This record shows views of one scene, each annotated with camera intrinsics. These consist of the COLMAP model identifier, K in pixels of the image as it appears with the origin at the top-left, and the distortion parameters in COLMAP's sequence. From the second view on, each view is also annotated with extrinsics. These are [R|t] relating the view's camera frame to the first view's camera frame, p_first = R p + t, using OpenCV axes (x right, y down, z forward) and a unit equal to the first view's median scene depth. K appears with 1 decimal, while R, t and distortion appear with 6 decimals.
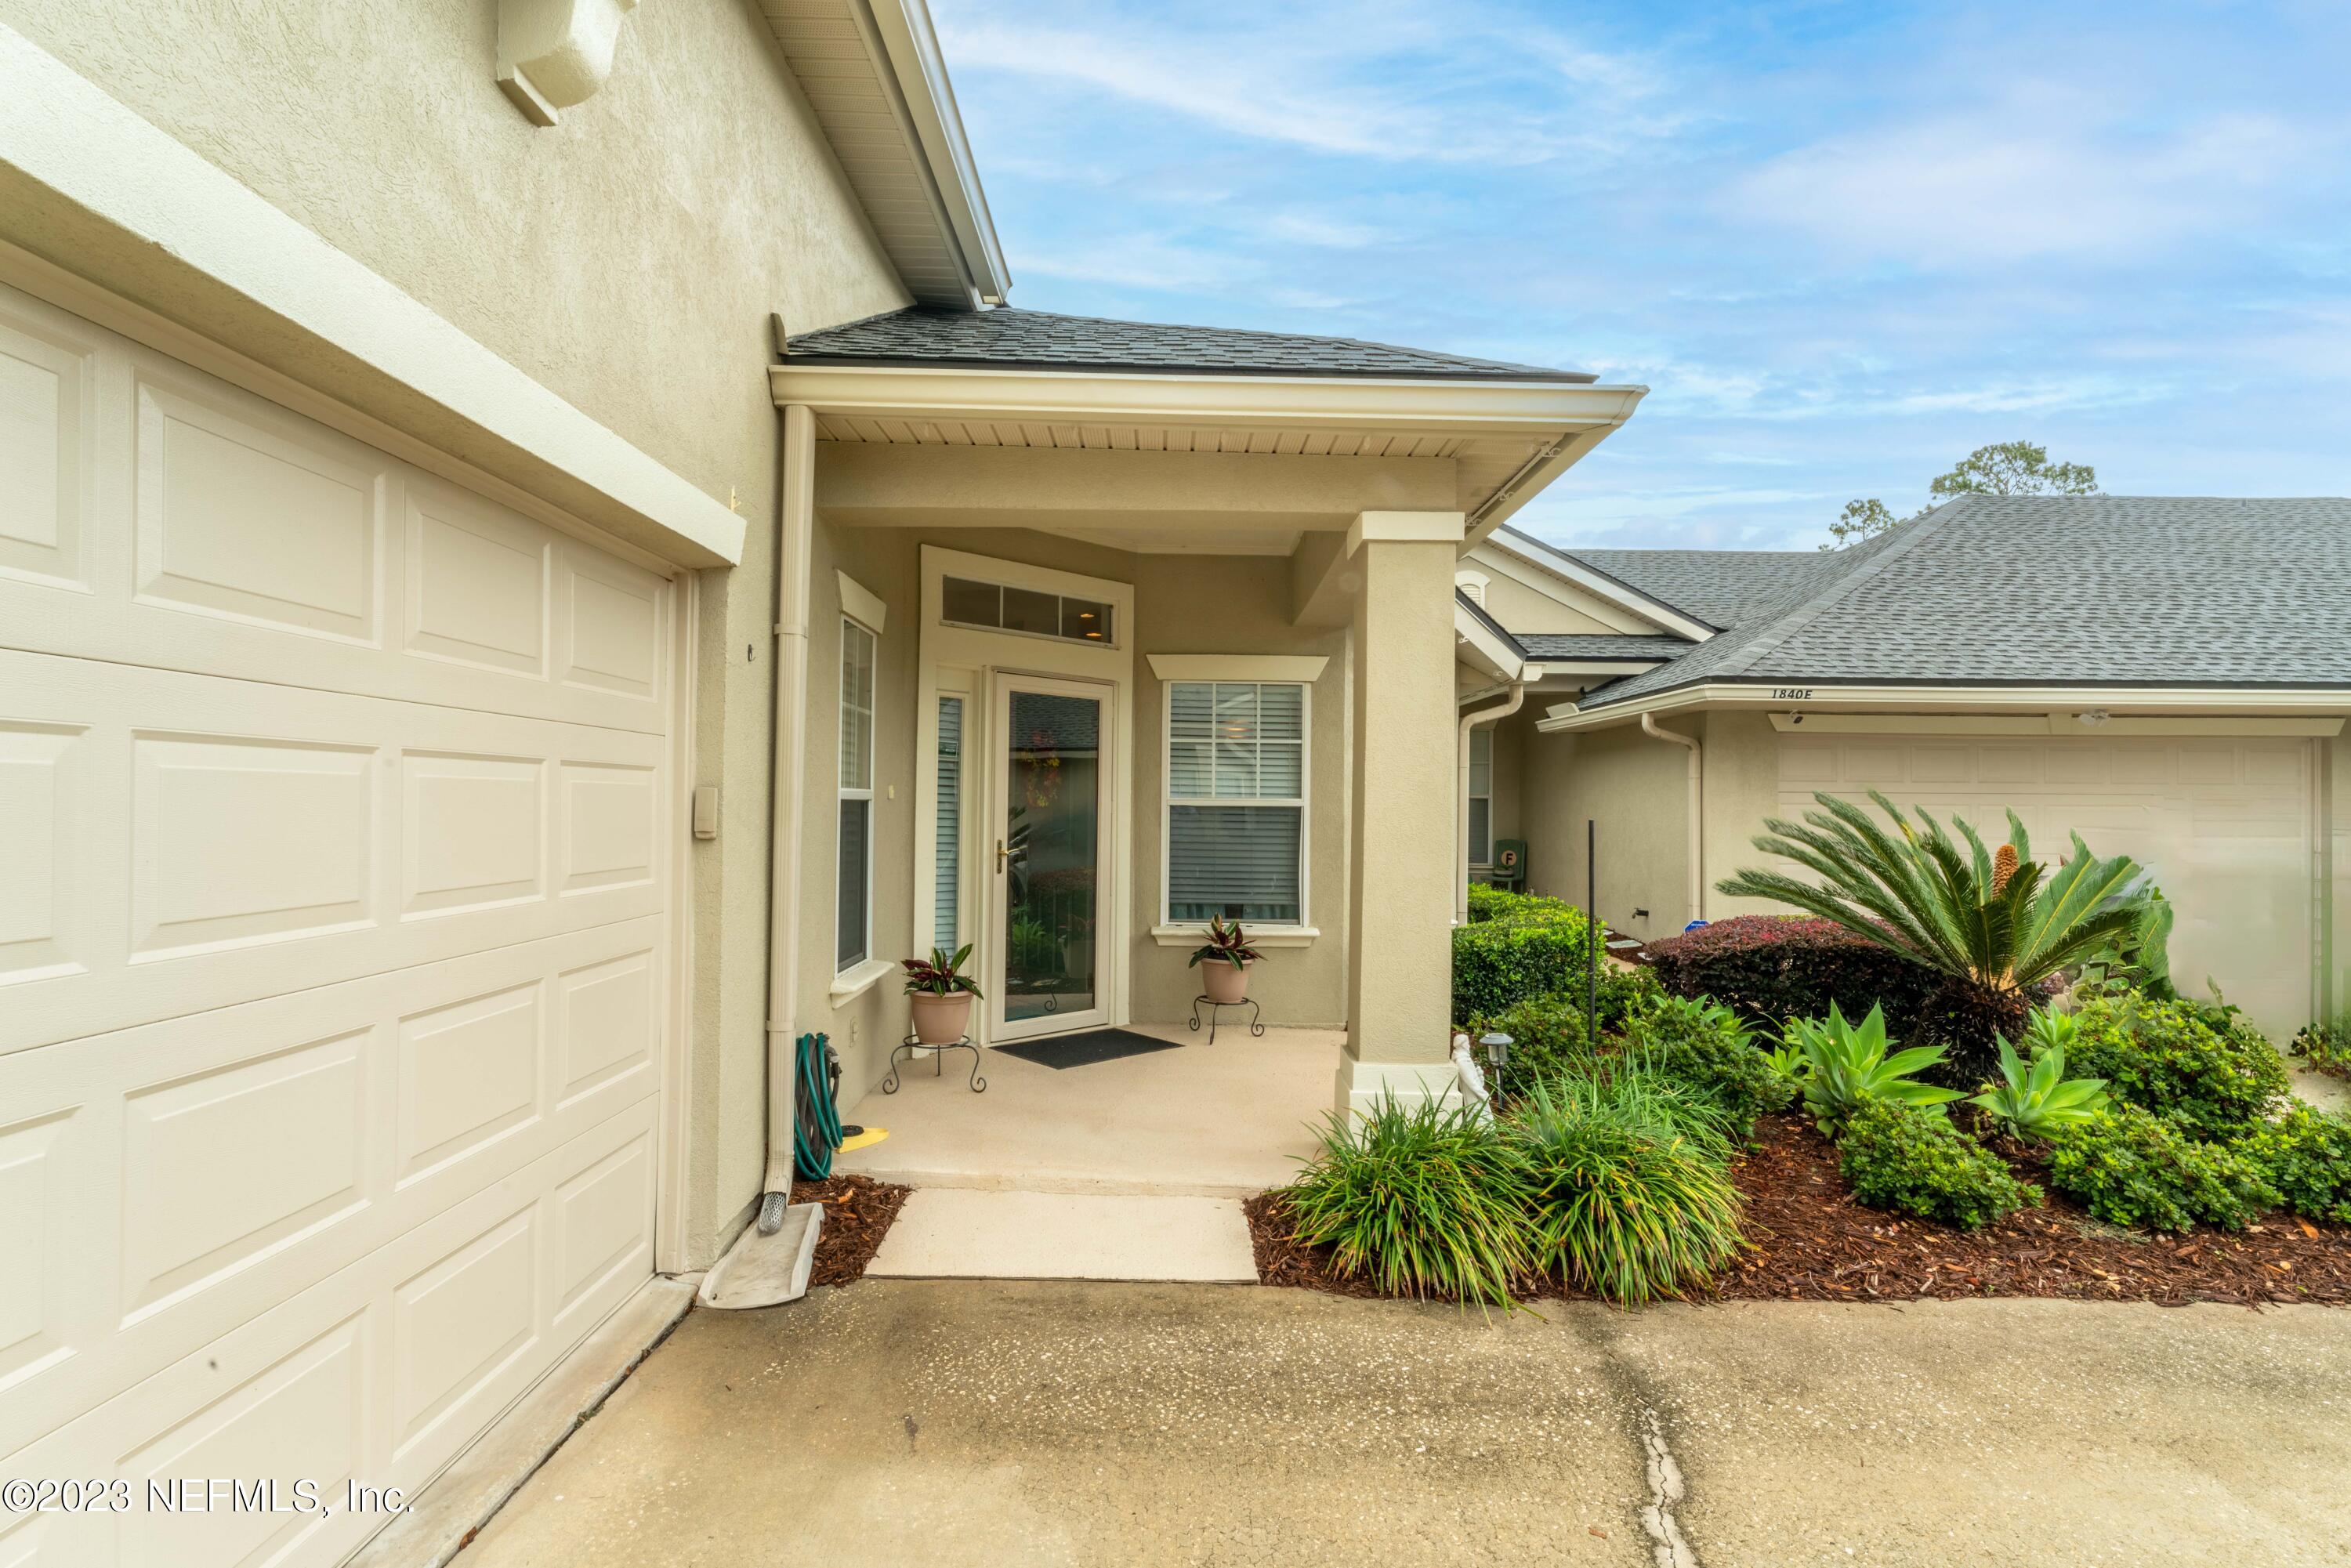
lens RADIAL K [[1152.2, 0, 1182.8], [0, 1152.2, 782.6], [0, 0, 1]] dist [-0.003167, -0.000439]
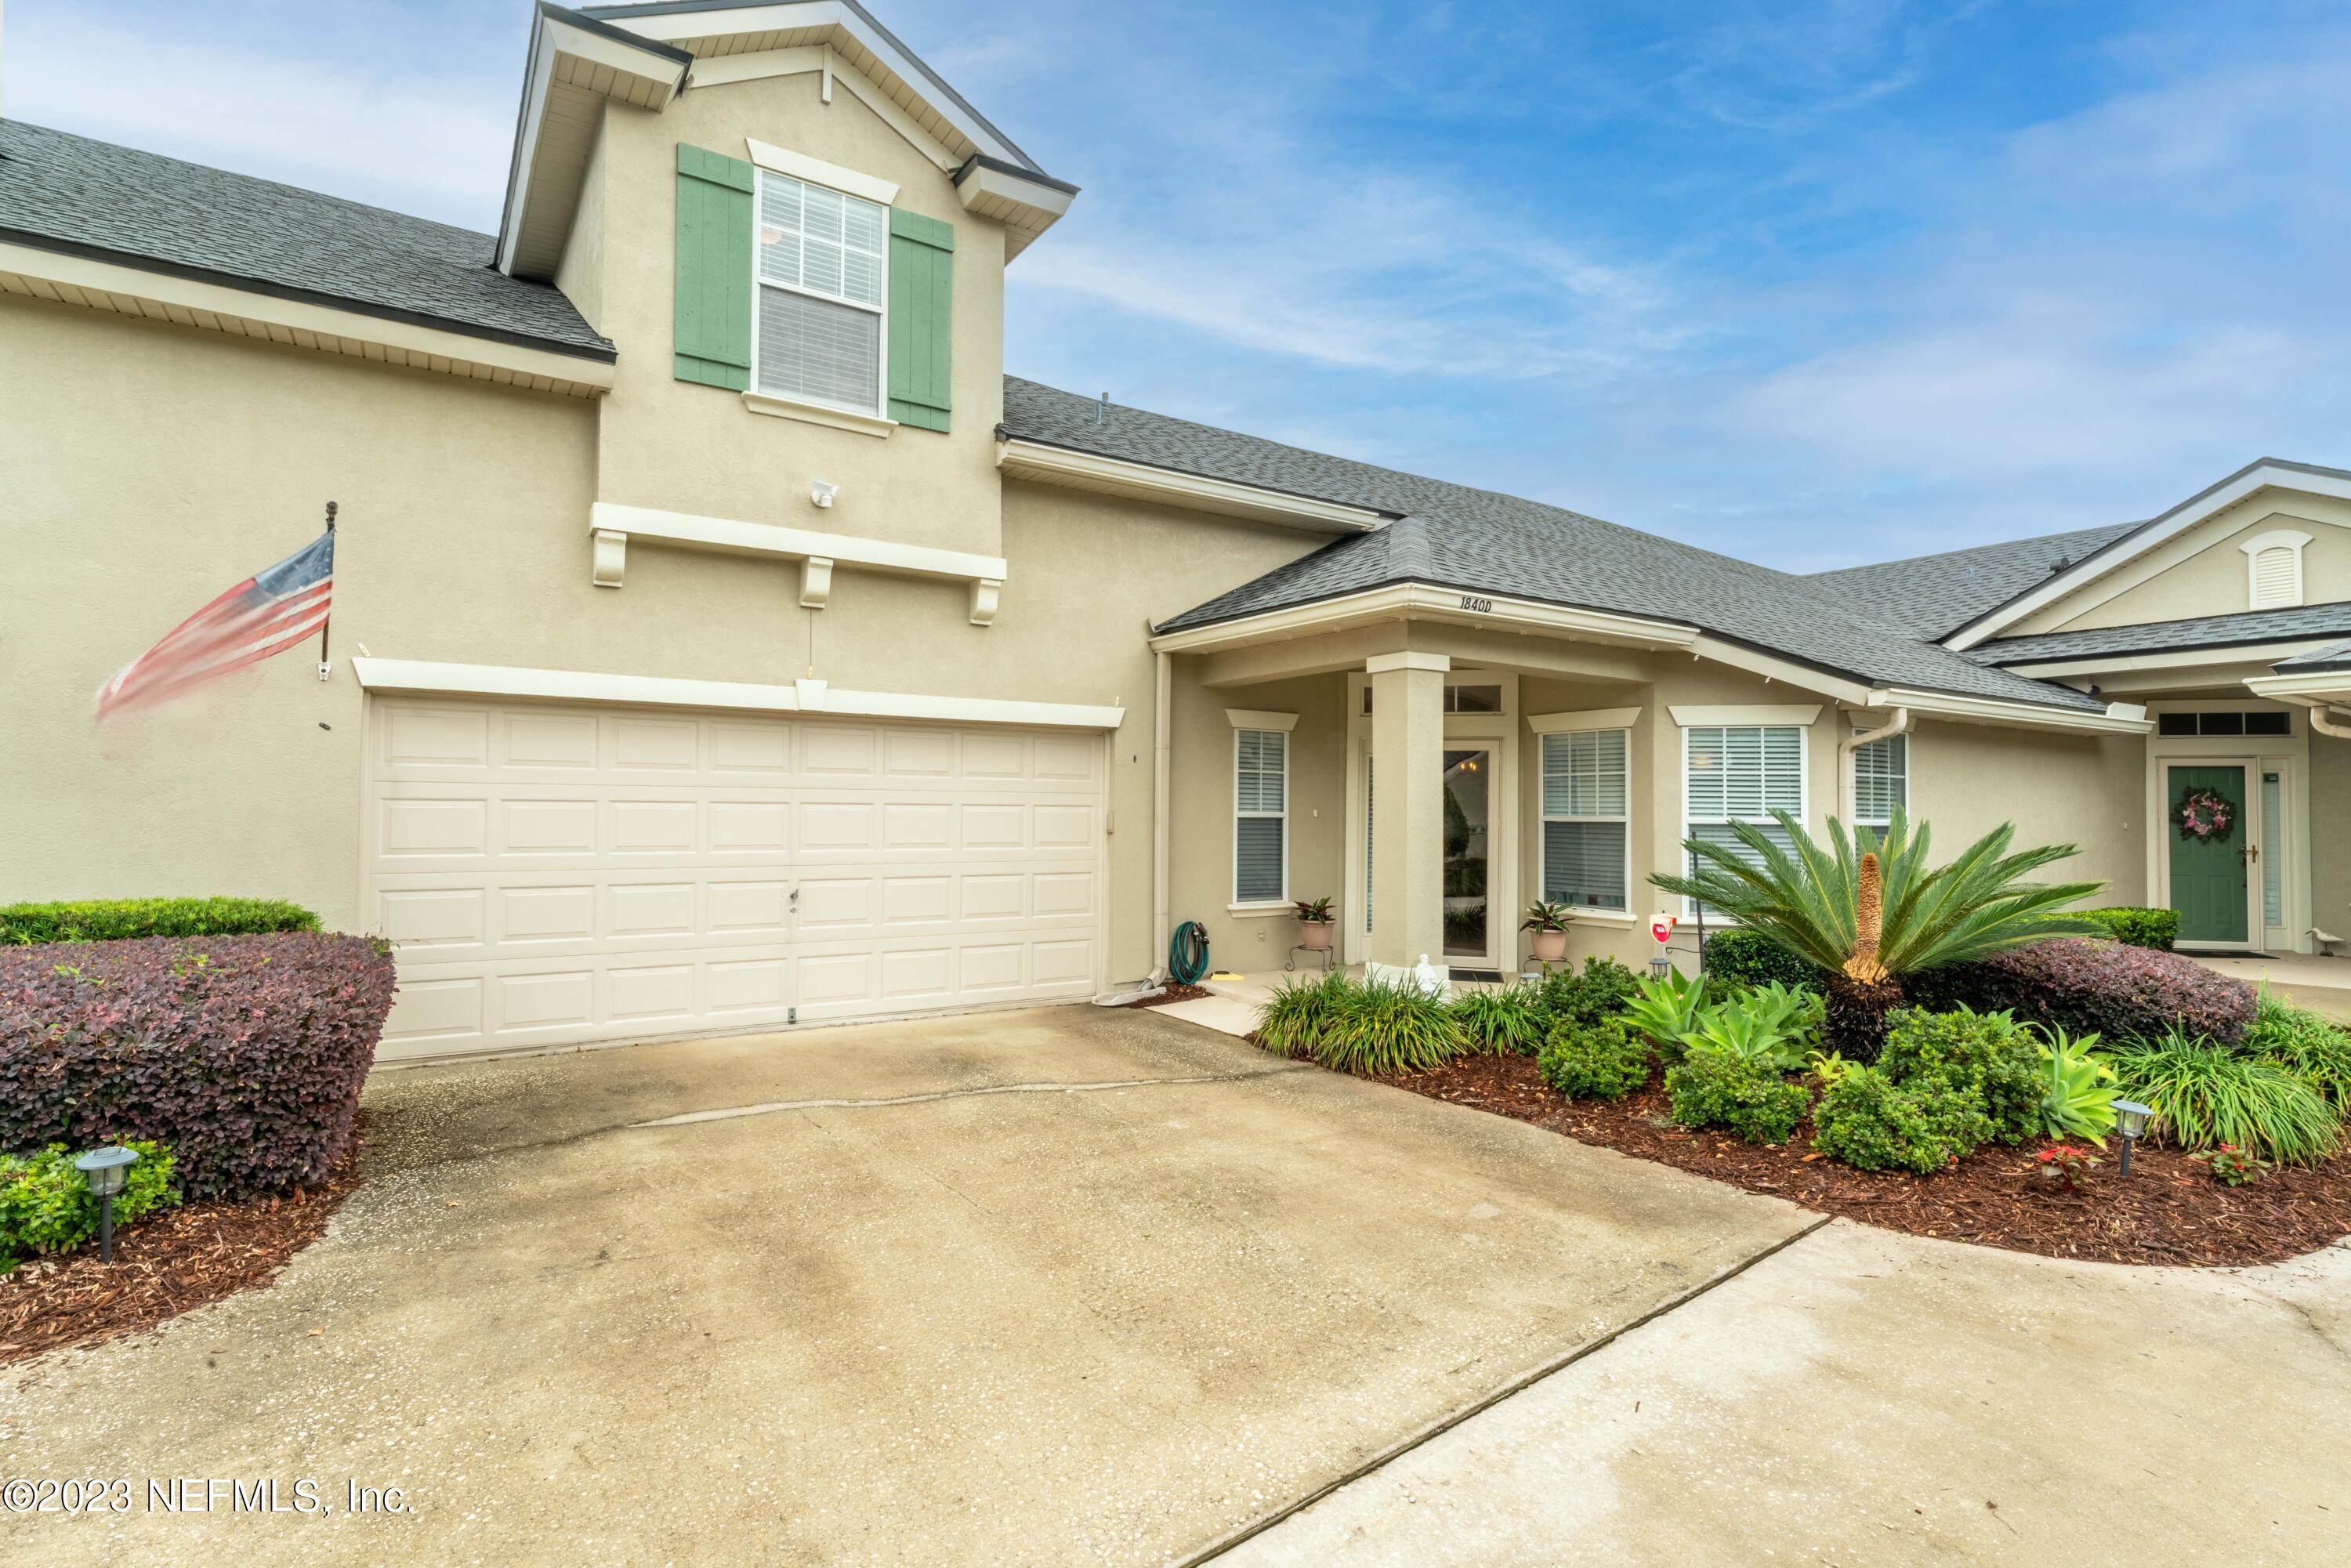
lens RADIAL K [[1152.2, 0, 1173.4], [0, 1152.2, 791.5], [0, 0, 1]] dist [-0.003167, -0.000439]
pose [[0.532362, -0.026331, -0.846107, 0.969160], [0.015740, 0.999651, -0.021206, 0.005879], [0.846370, -0.002029, 0.532591, -0.144287]]
